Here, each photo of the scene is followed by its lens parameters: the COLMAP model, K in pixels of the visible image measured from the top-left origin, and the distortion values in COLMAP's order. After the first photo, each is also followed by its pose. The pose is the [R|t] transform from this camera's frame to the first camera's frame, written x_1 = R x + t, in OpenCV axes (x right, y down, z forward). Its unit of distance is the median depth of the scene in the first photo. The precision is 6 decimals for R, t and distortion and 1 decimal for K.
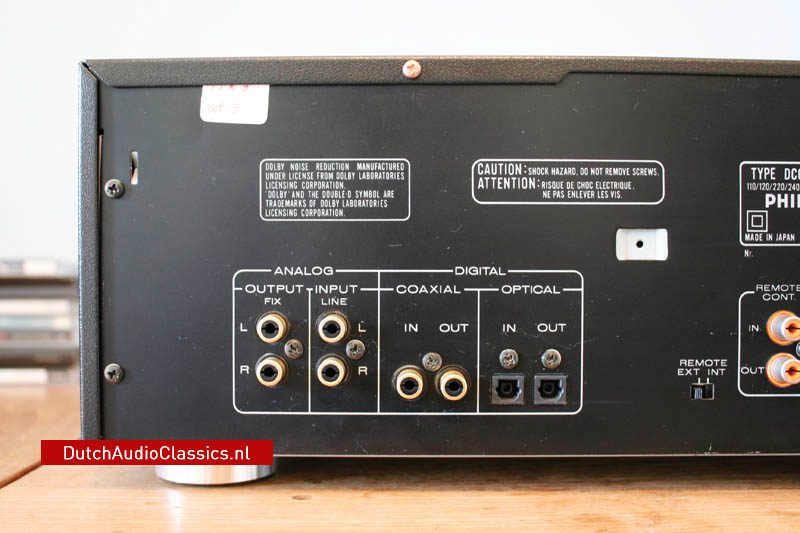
lens RADIAL K [[1103.1, 0, 388.5], [0, 1103.1, 247.0], [0, 0, 1]] dist [-0.125318, 0.000000]
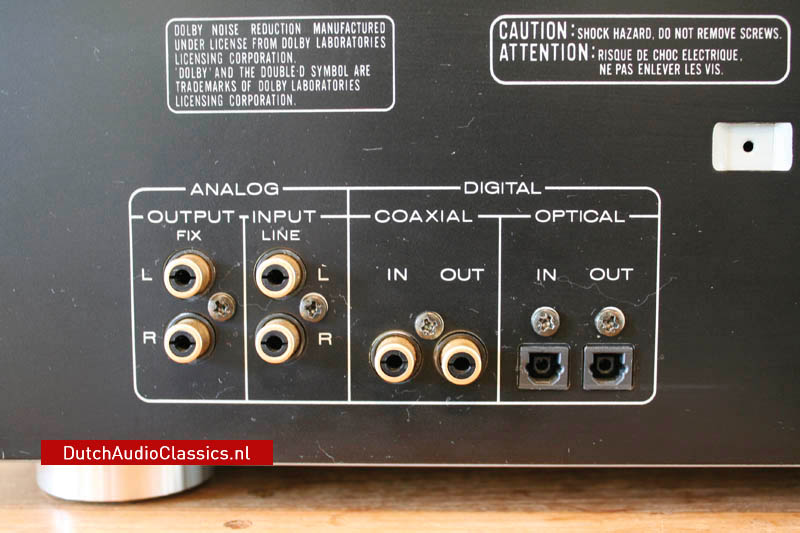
lens RADIAL K [[1077.3, 0, 396.3], [0, 1077.3, 271.8], [0, 0, 1]] dist [-0.066389, 0.000000]
pose [[0.999567, -0.002293, -0.029340, 0.038789], [0.005038, 0.995574, 0.093841, 0.010945], [0.028995, -0.093948, 0.995155, 0.356777]]
